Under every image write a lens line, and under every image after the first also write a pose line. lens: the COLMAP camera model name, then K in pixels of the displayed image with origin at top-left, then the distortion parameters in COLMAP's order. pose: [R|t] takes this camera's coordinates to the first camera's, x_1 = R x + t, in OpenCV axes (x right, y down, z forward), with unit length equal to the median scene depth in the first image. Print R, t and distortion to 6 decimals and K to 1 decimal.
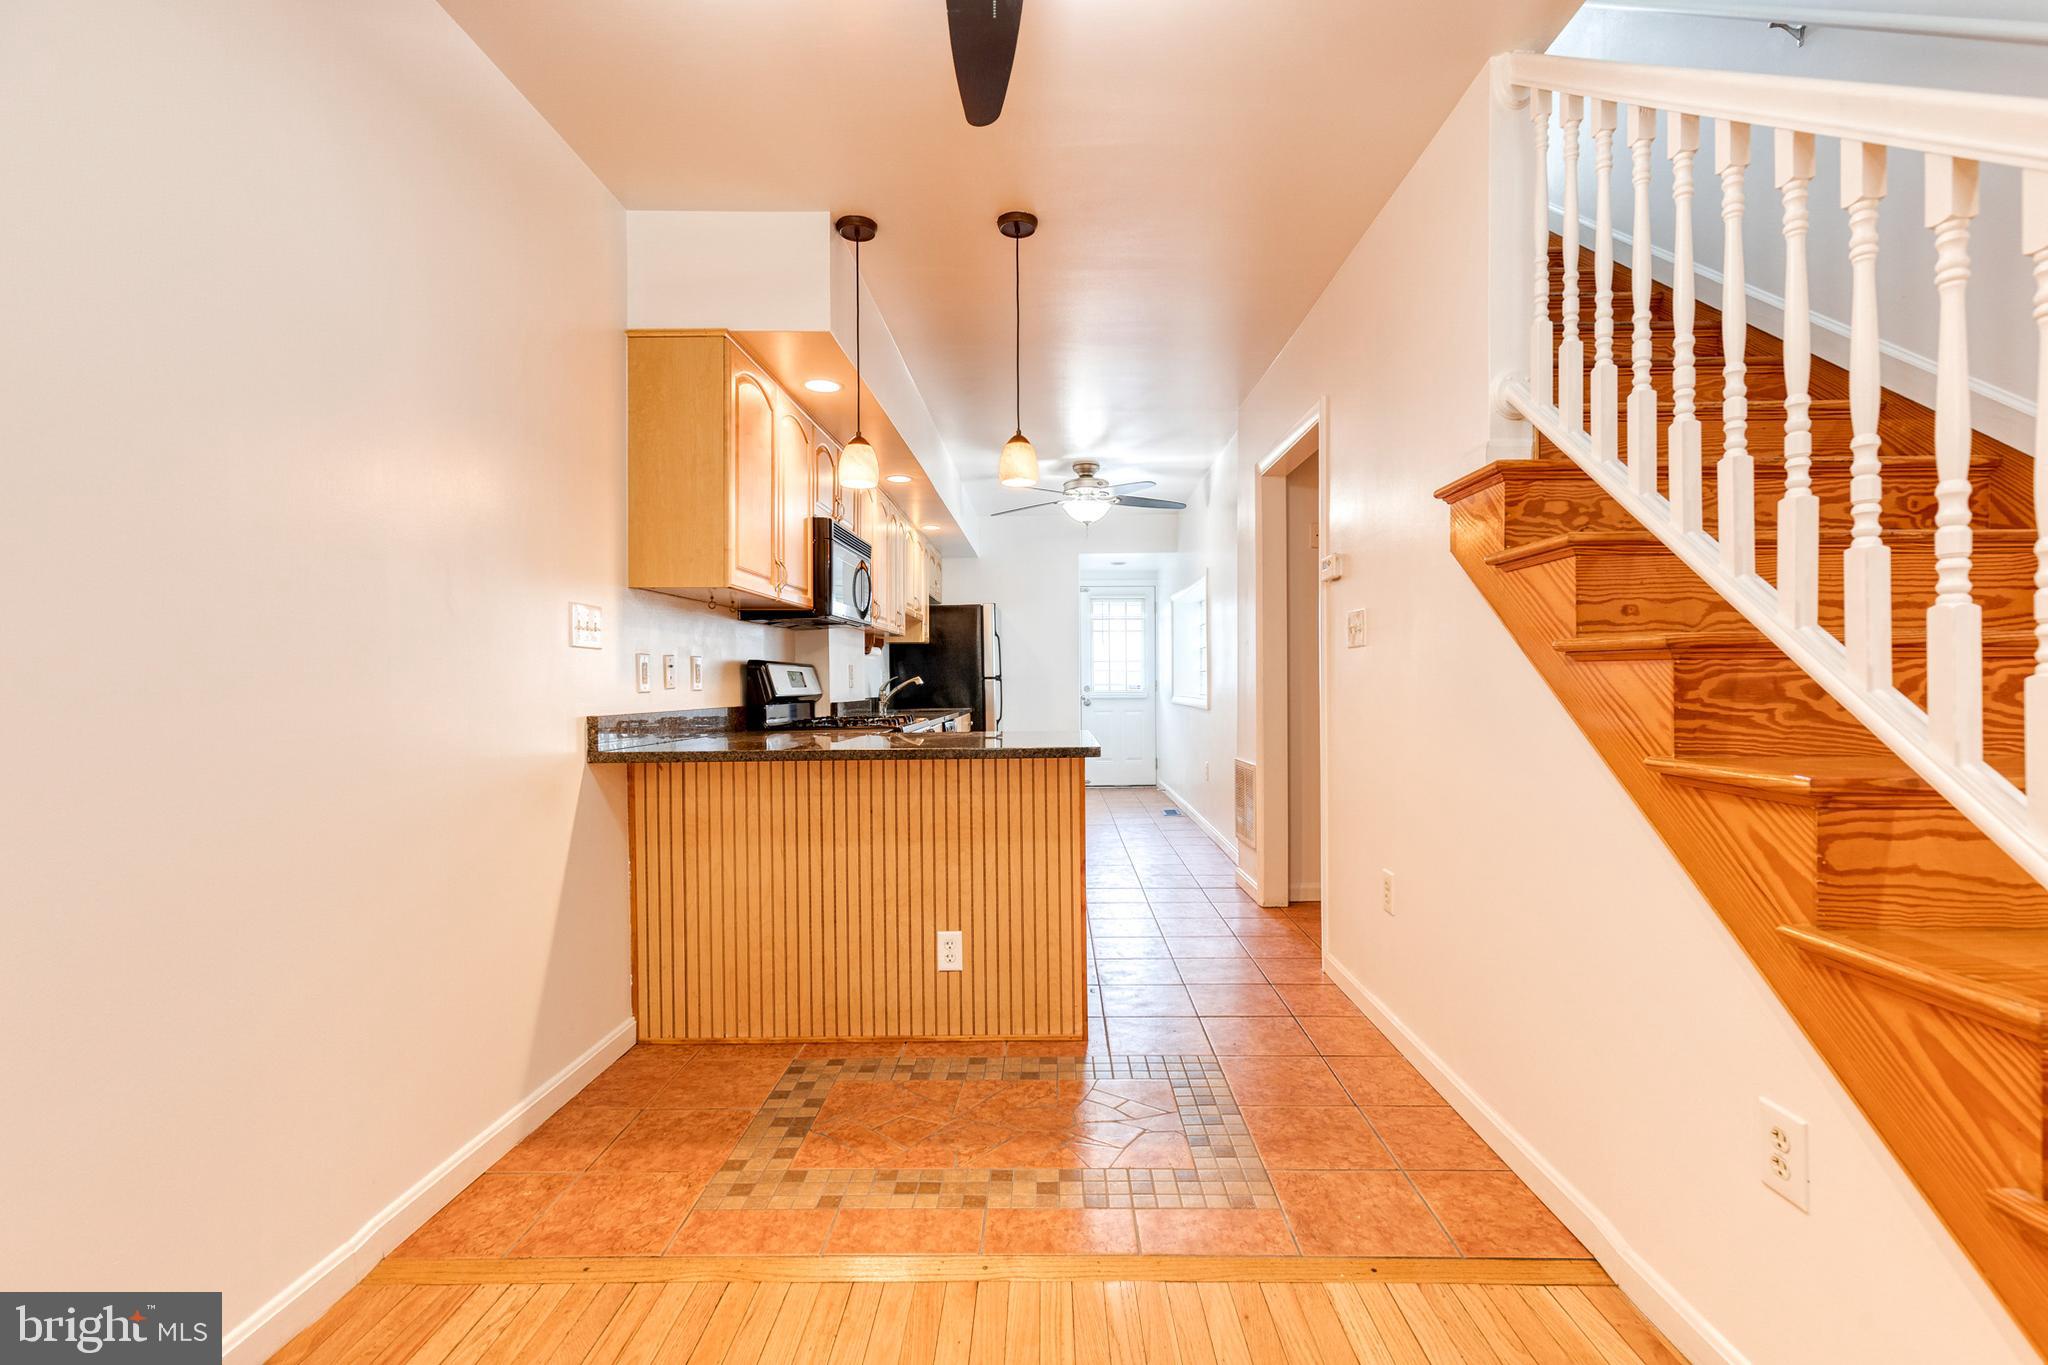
lens RADIAL K [[926.8, 0, 1051.3], [0, 926.8, 684.4], [0, 0, 1]] dist [0.006655, -0.000420]
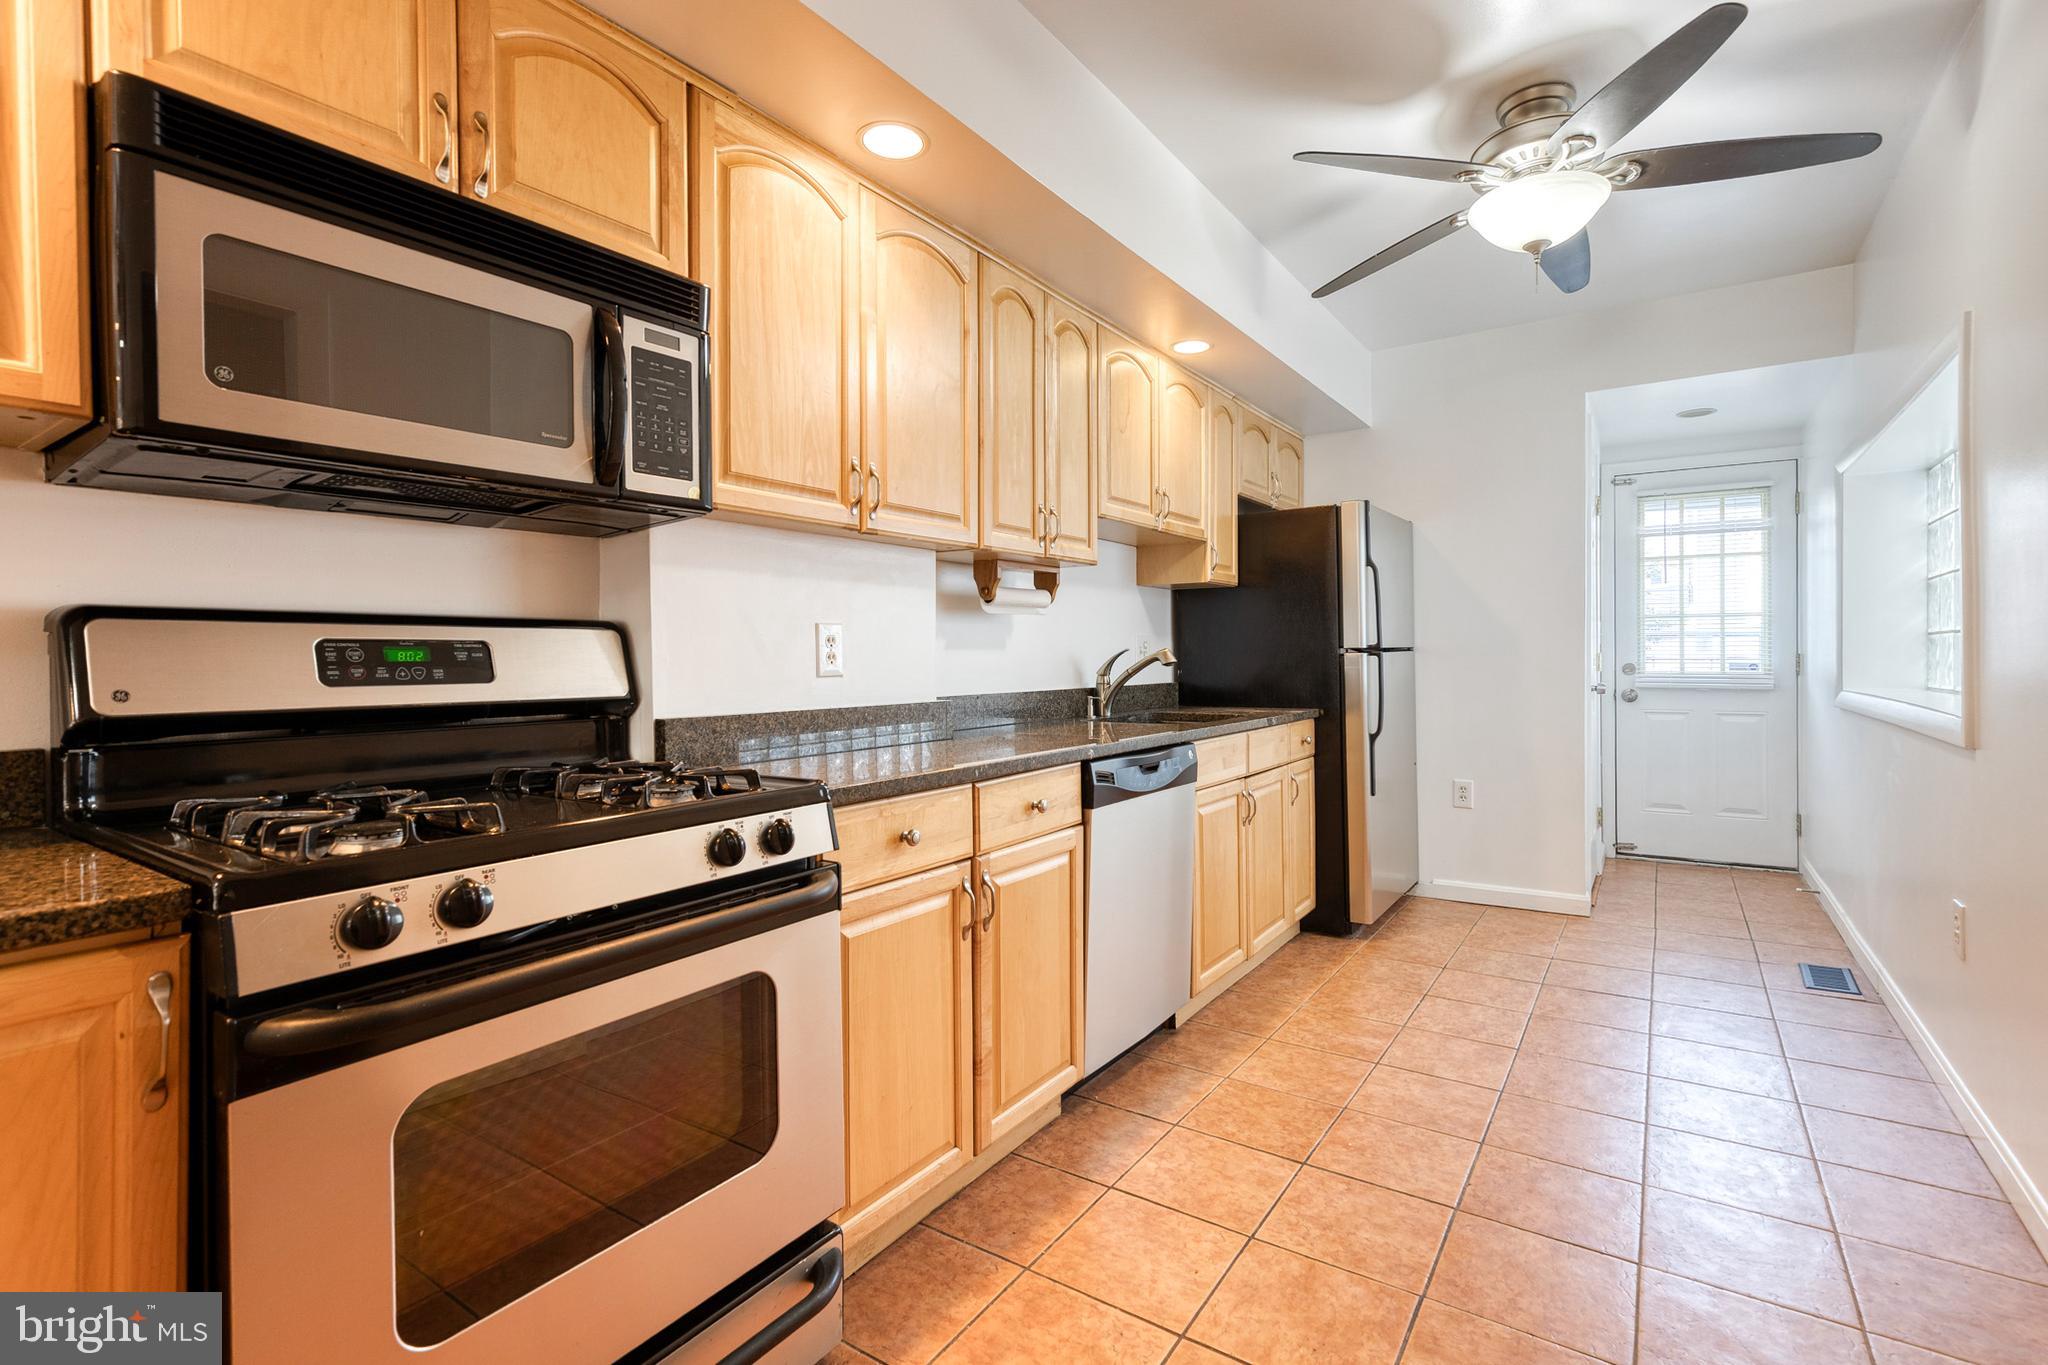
lens RADIAL K [[932.9, 0, 1027.6], [0, 932.9, 659.3], [0, 0, 1]] dist [0.003268, 0.000140]
pose [[0.826327, 0.005732, -0.563161, 0.101959], [-0.001949, 0.999971, 0.007318, -0.007449], [0.563187, -0.004950, 0.826315, 0.686909]]
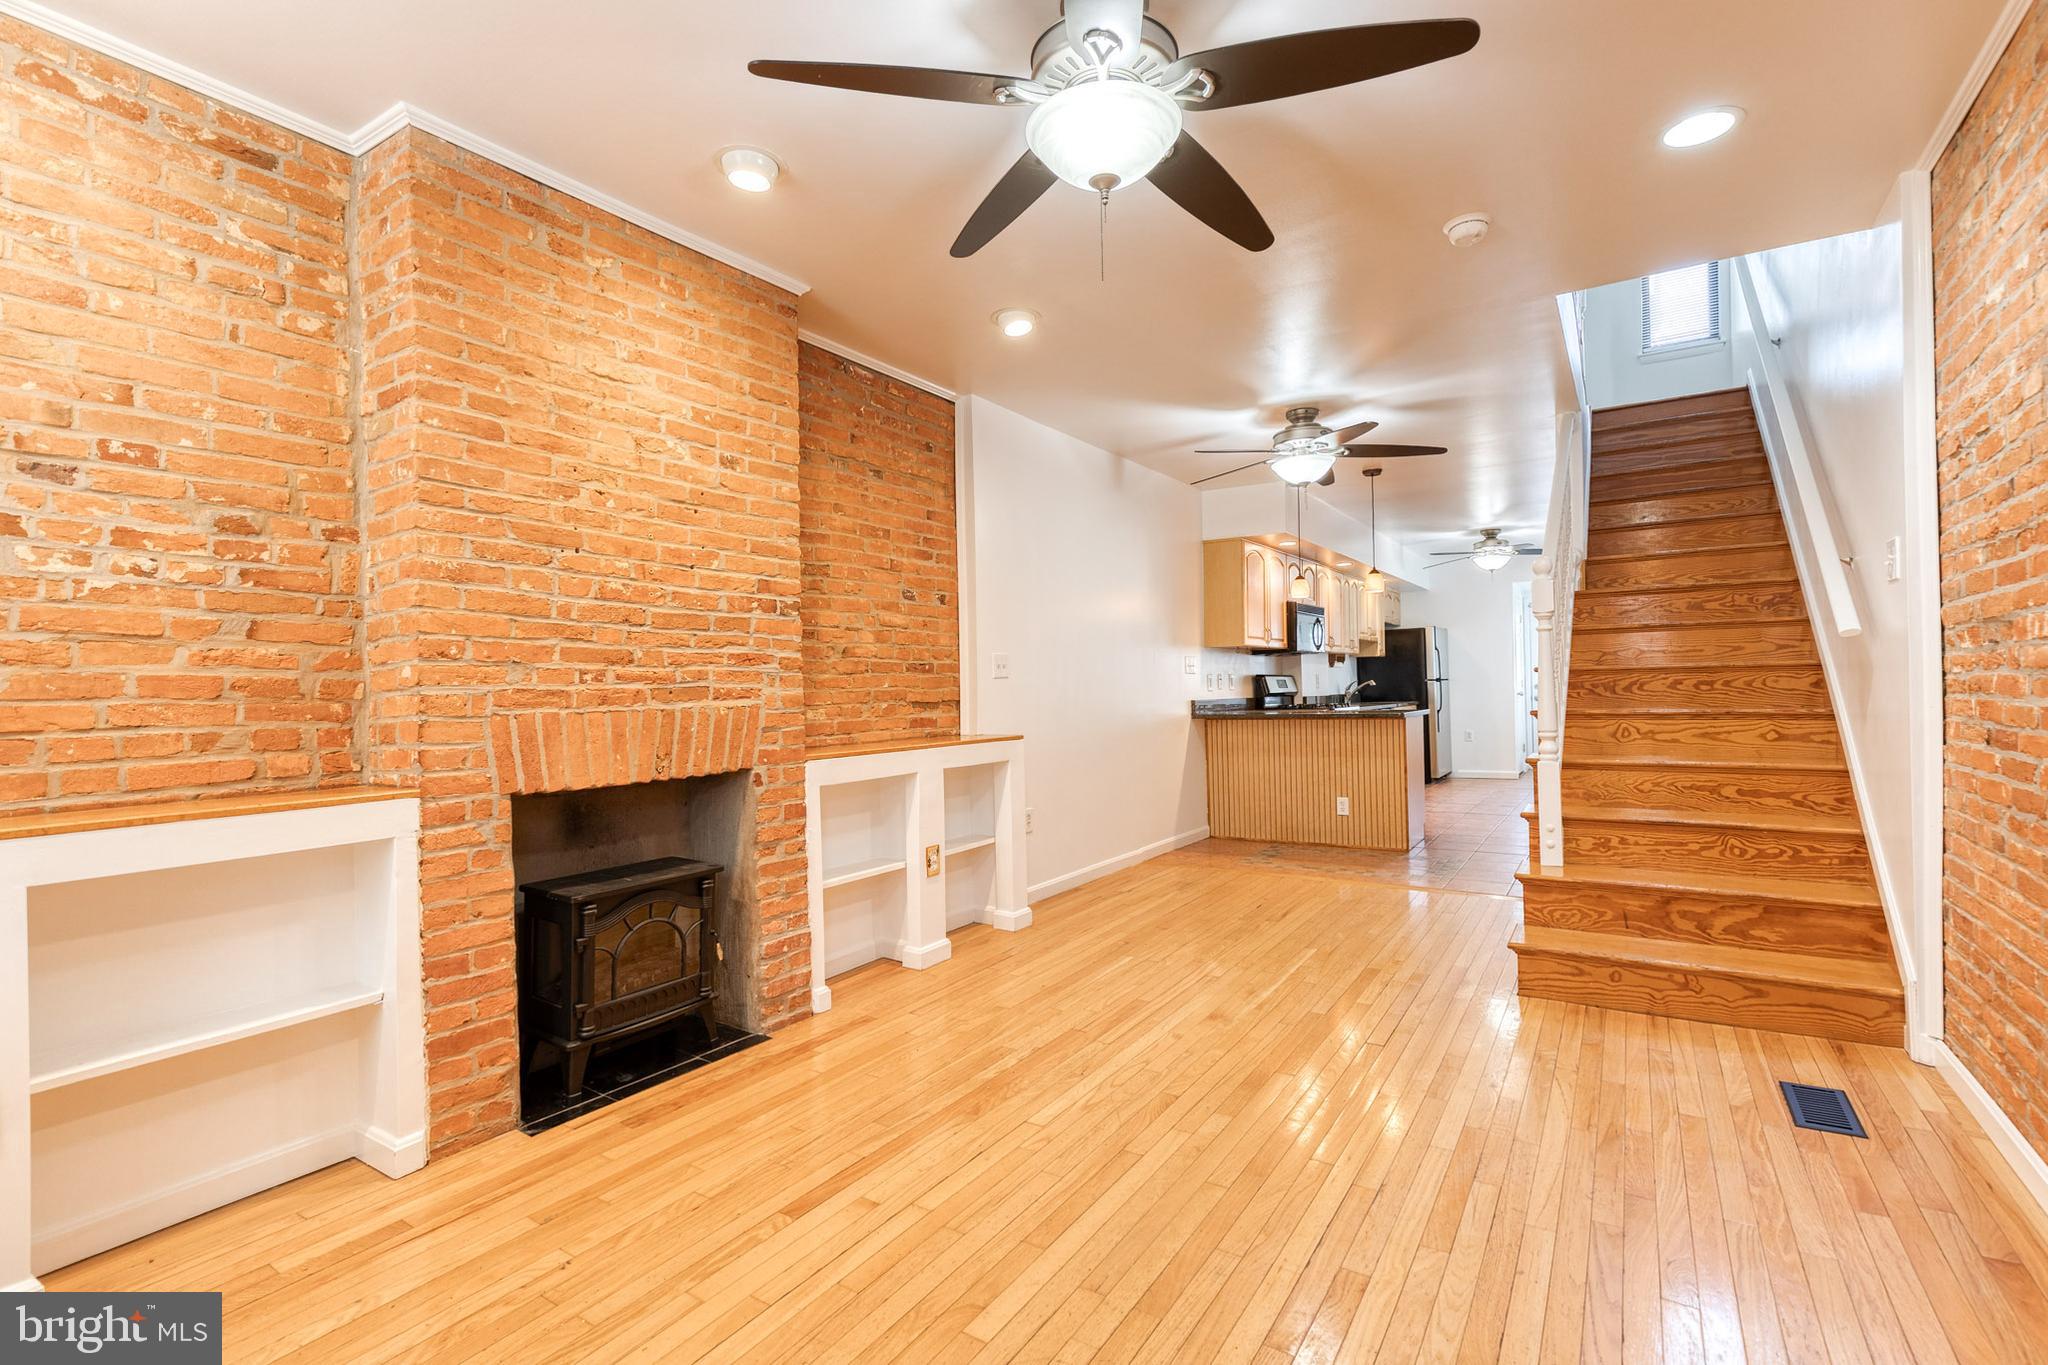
lens RADIAL K [[927.9, 0, 1040.6], [0, 927.9, 686.9], [0, 0, 1]] dist [0.005363, -0.001564]
pose [[0.843577, -0.010629, -0.536903, 0.268250], [0.011306, 0.999934, -0.002032, -0.000566], [0.536889, -0.004356, 0.843642, -0.707434]]
